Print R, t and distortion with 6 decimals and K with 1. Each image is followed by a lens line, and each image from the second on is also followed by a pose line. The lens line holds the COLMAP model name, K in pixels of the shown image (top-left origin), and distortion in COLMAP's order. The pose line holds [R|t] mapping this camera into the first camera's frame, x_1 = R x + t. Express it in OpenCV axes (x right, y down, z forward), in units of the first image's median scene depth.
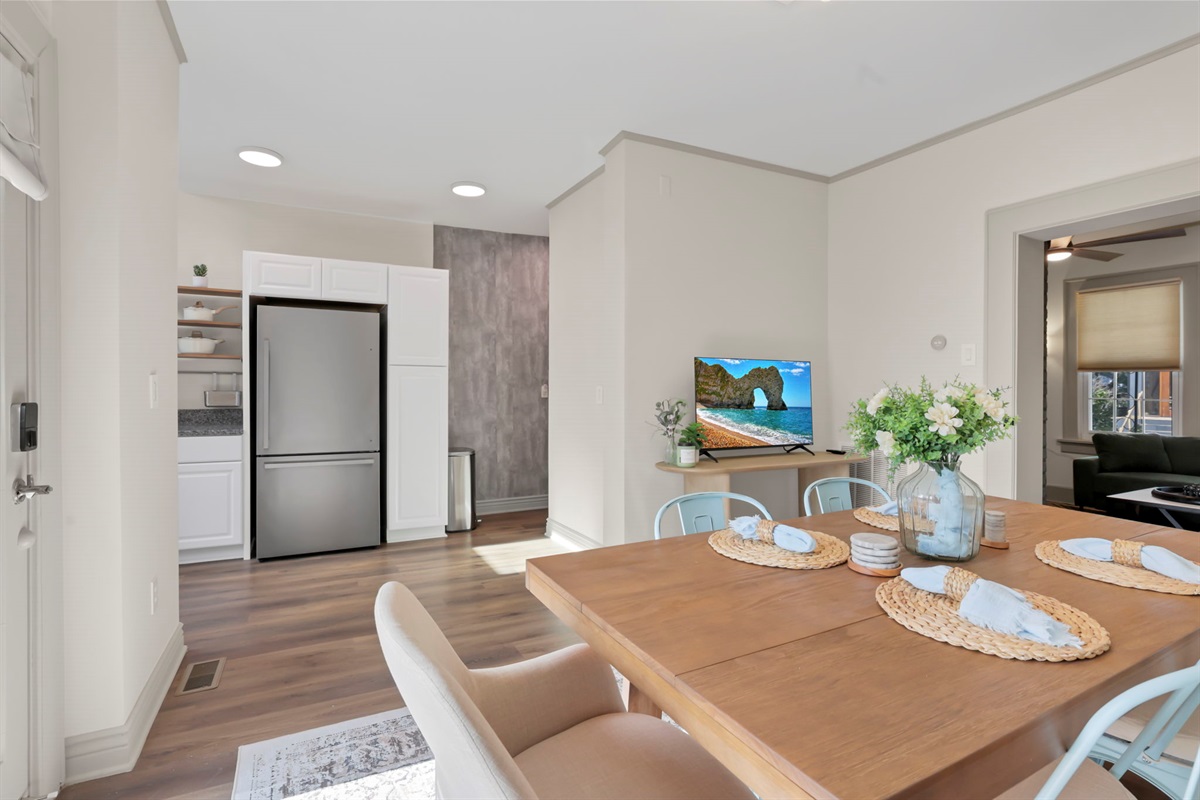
lens RADIAL K [[567.9, 0, 600.3], [0, 567.9, 386.1], [0, 0, 1]] dist [-0.047439, 0.015725]
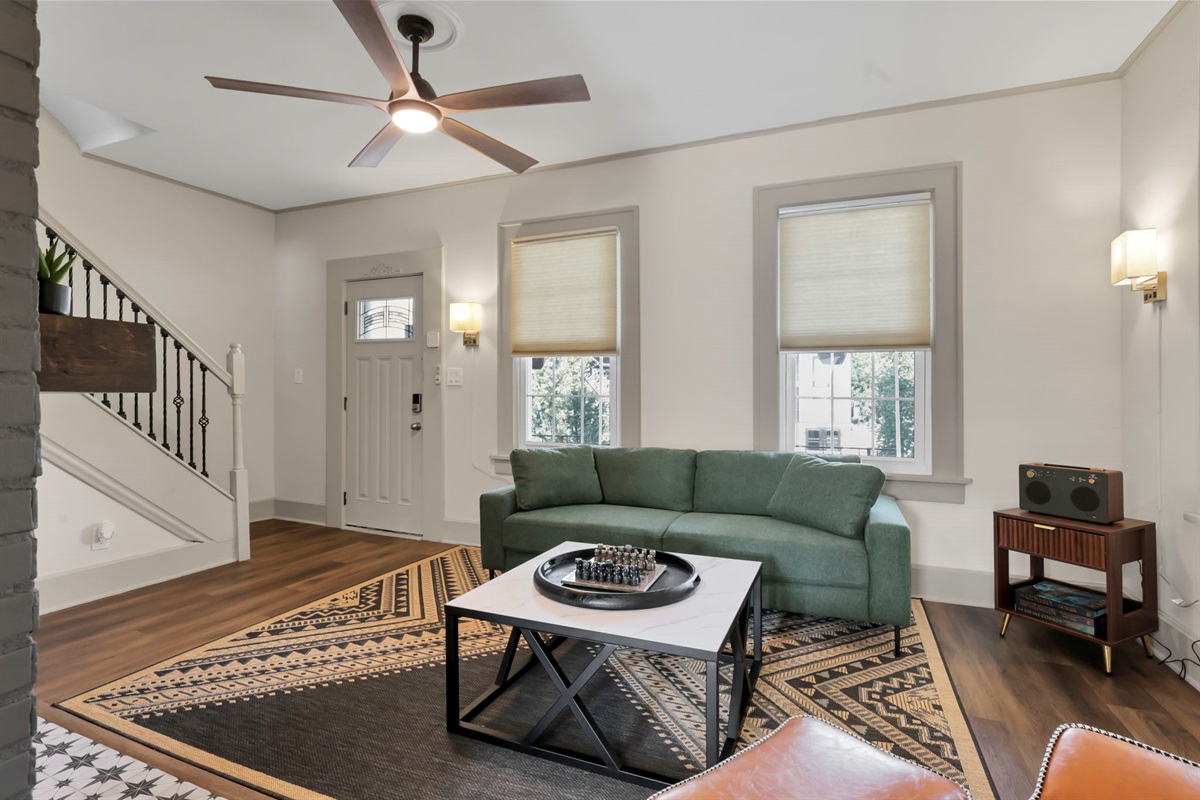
lens RADIAL K [[567.9, 0, 600.3], [0, 567.9, 386.1], [0, 0, 1]] dist [-0.047439, 0.015725]
pose [[0.770707, 0.001834, 0.637188, 0.559185], [0.004248, 0.999959, -0.008017, 0.019064], [-0.637176, 0.008886, 0.770667, 0.433817]]
